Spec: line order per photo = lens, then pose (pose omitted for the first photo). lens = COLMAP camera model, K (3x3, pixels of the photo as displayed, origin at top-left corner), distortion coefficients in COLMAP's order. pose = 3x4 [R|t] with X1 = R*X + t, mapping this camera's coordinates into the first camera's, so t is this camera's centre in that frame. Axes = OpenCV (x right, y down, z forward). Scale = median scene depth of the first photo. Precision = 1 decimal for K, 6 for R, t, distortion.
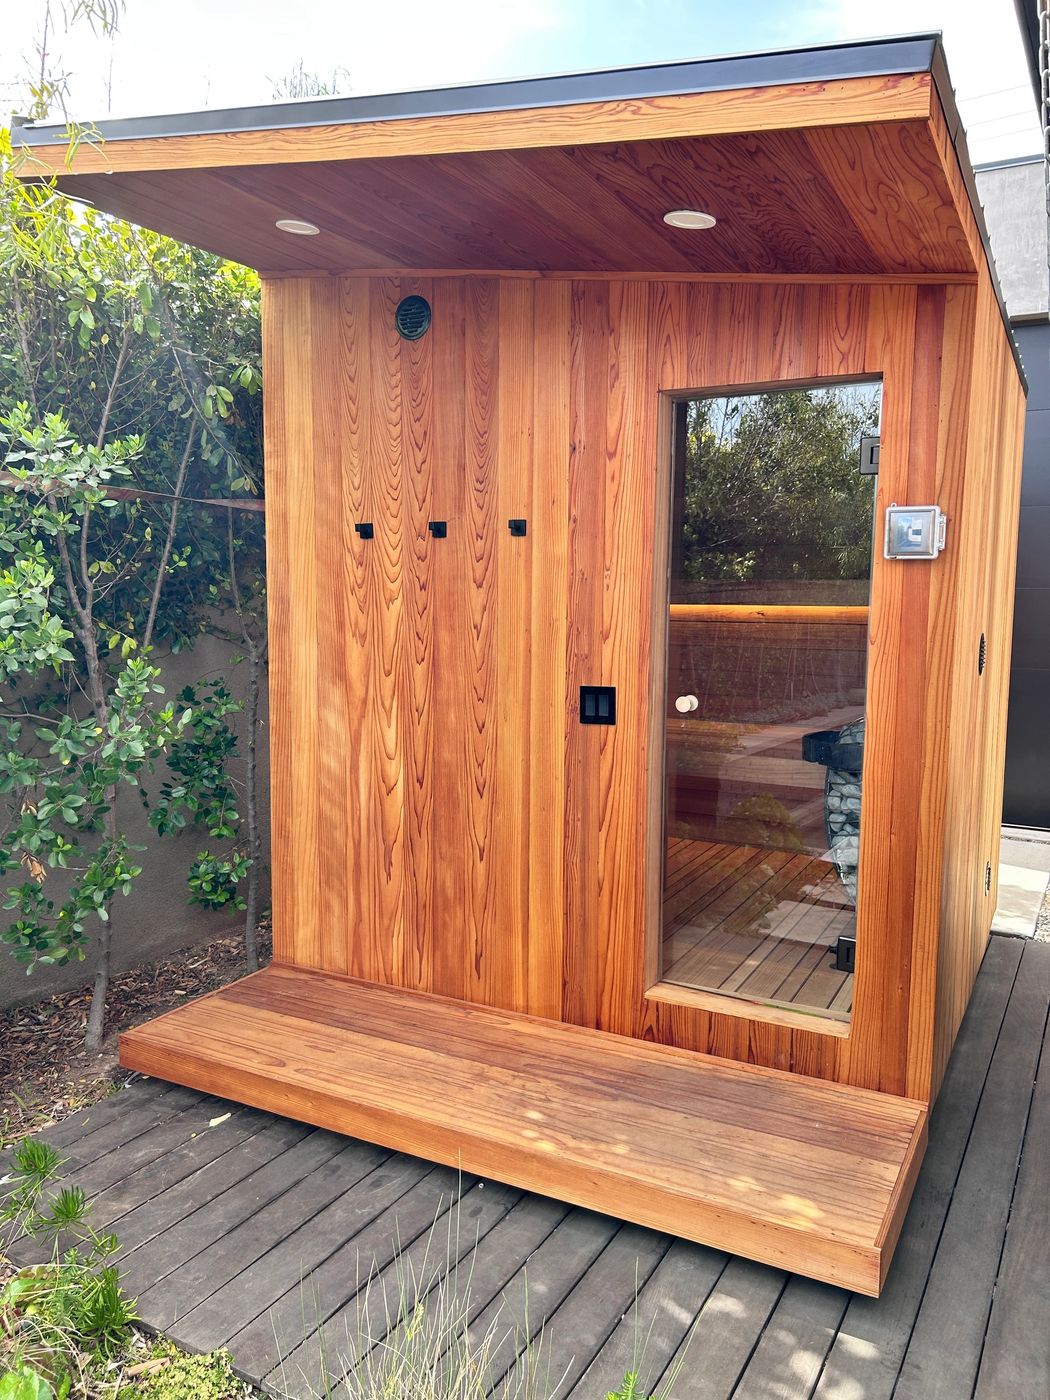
lens RADIAL K [[1056.8, 0, 521.2], [0, 1056.8, 697.9], [0, 0, 1]] dist [0.036971, -0.054286]
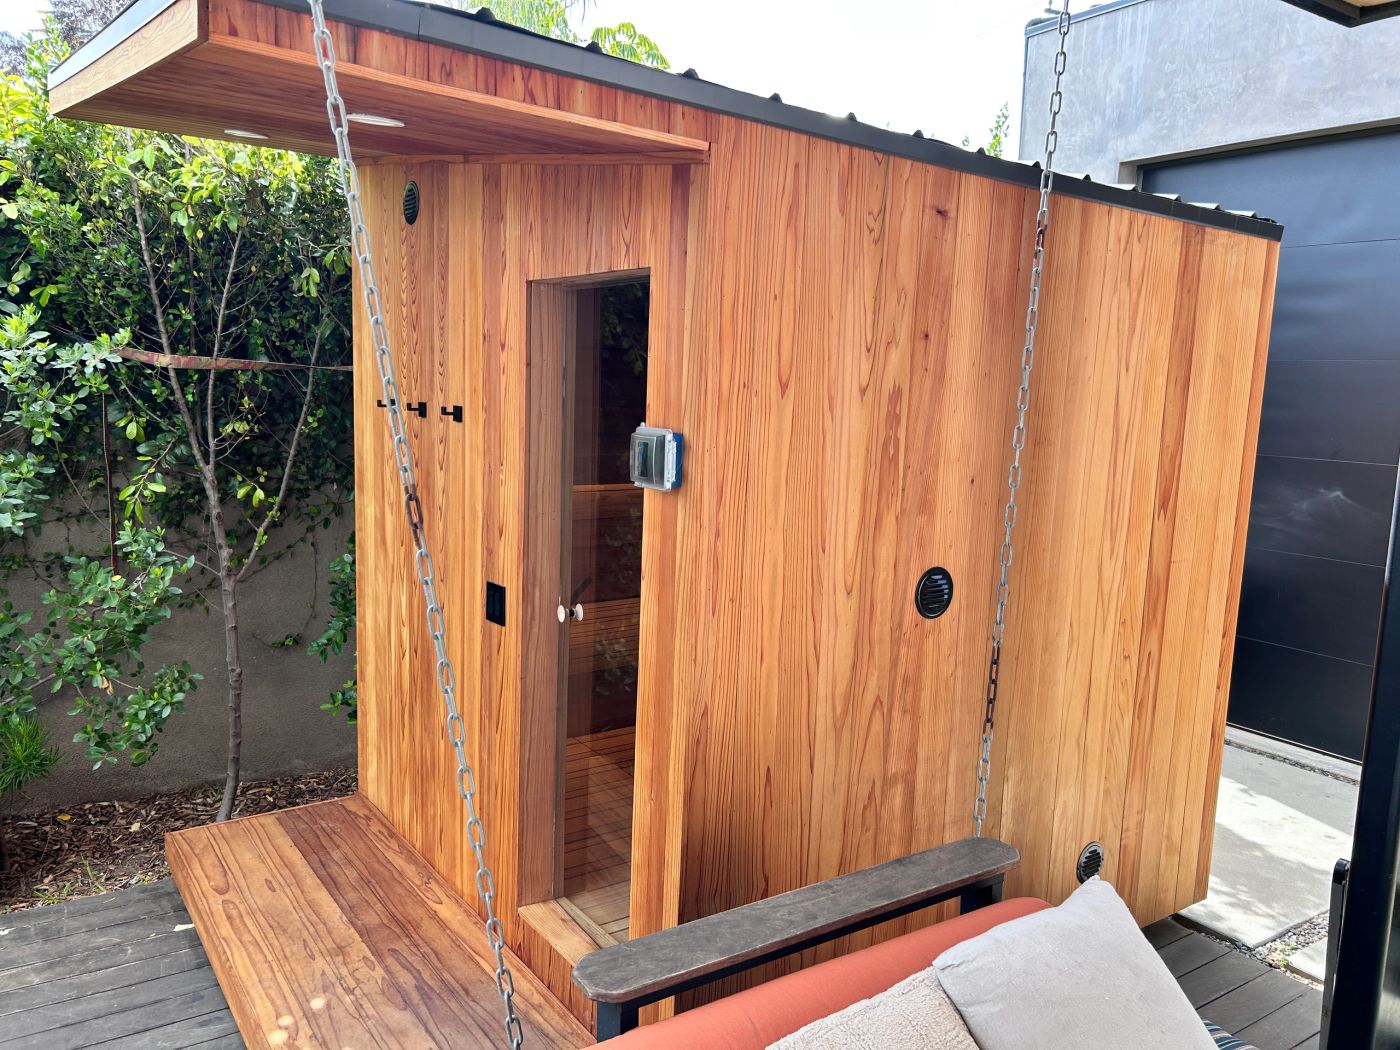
lens RADIAL K [[1056.8, 0, 708.3], [0, 1056.8, 525.2], [0, 0, 1]] dist [0.036971, -0.054286]
pose [[0.895259, 0.084730, -0.437415, 0.662396], [-0.073724, 0.996389, 0.042116, -0.118825], [0.439404, -0.005457, 0.898273, 0.216719]]
